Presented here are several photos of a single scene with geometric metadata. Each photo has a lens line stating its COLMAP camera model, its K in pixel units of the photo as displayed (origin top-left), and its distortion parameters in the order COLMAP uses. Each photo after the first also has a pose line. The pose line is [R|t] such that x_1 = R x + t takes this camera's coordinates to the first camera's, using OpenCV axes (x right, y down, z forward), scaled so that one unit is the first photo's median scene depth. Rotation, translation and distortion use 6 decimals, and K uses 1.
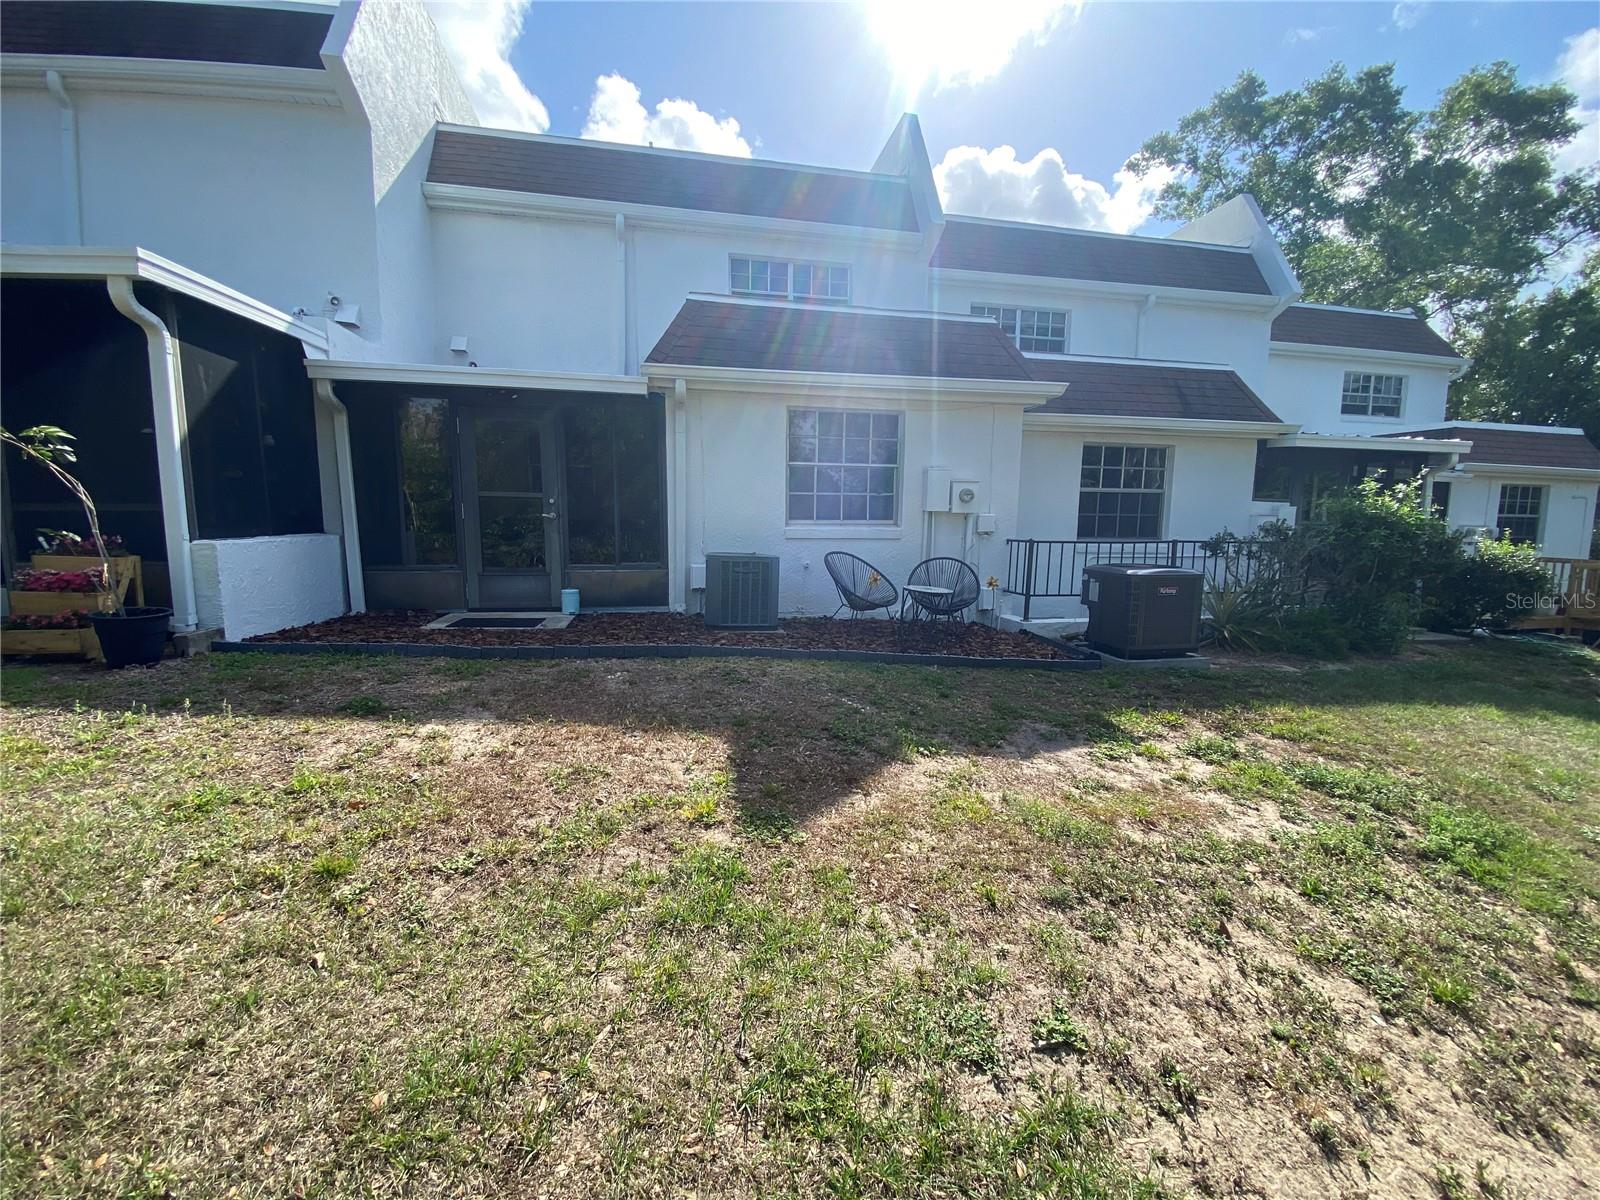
lens RADIAL K [[649.0, 0, 800.0], [0, 649.0, 600.0], [0, 0, 1]] dist [0.001007, -0.013337]
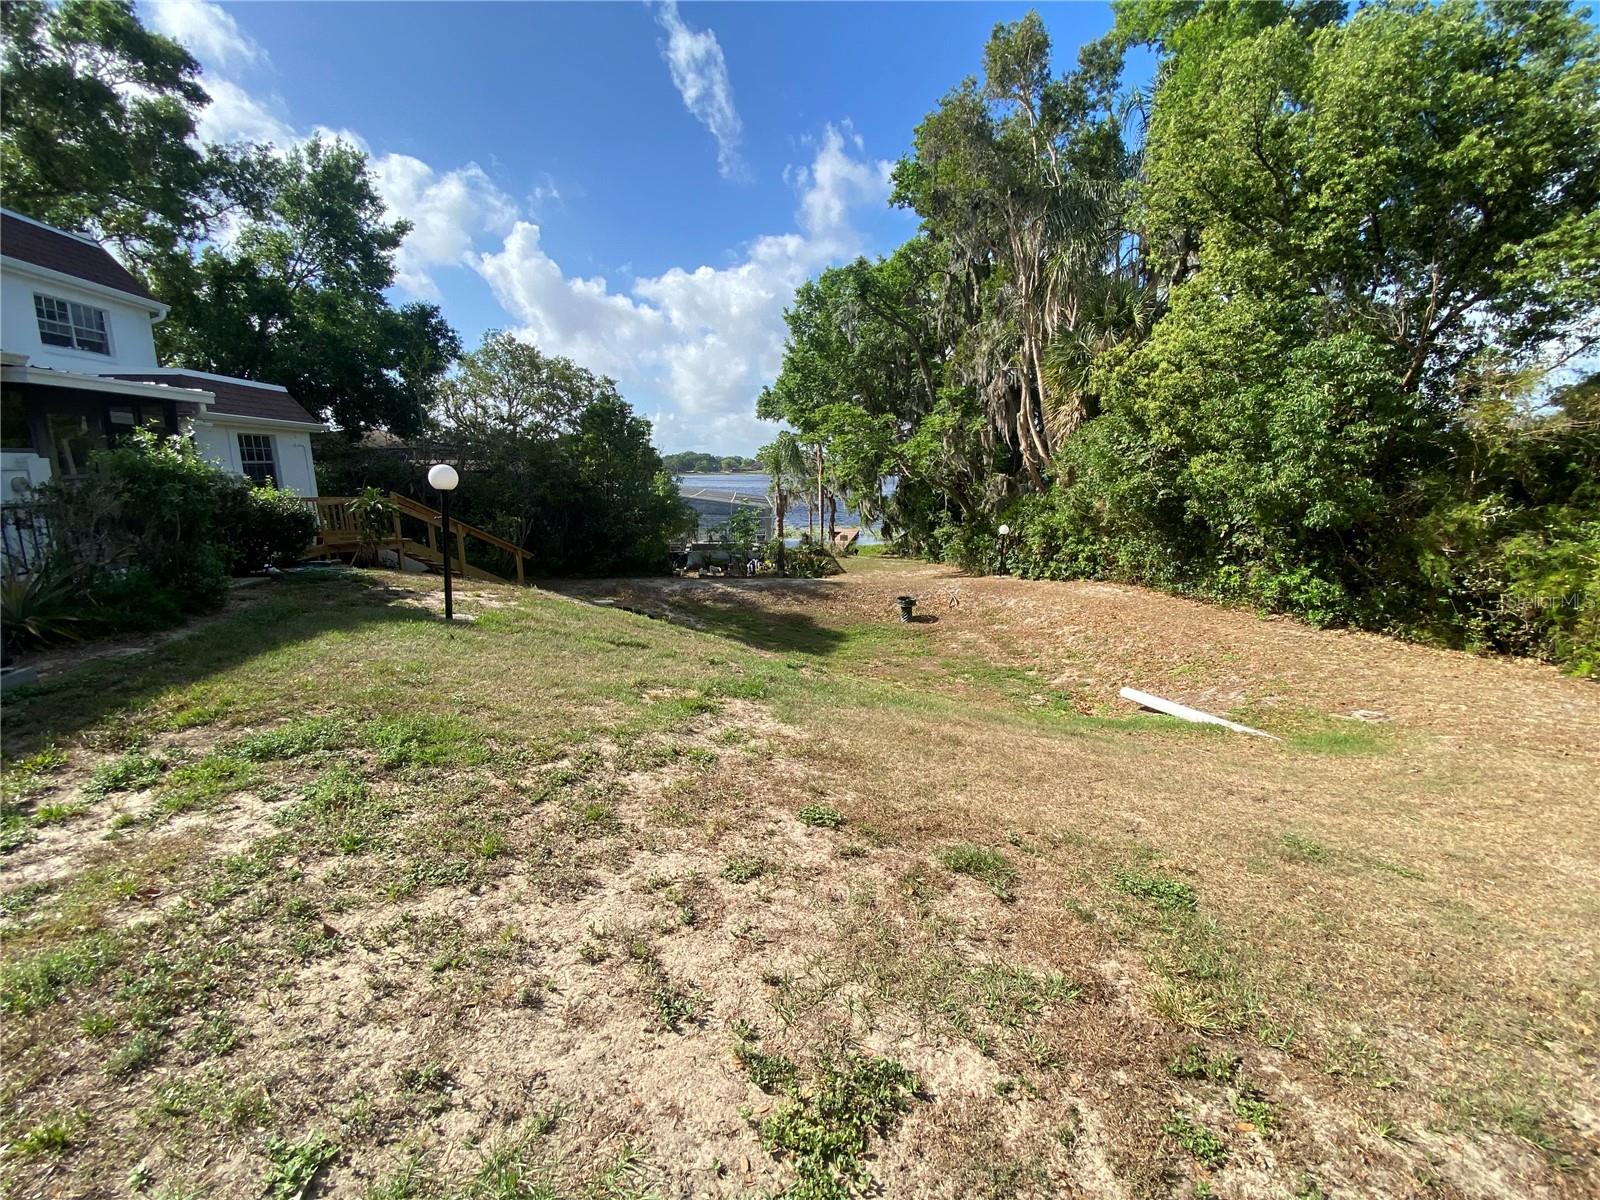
lens RADIAL K [[649.0, 0, 800.0], [0, 649.0, 600.0], [0, 0, 1]] dist [0.001007, -0.013337]
pose [[0.001537, -0.210049, 0.977690, -0.138010], [0.124173, 0.970164, 0.208237, -0.059284], [-0.992259, 0.121082, 0.027574, 0.194017]]
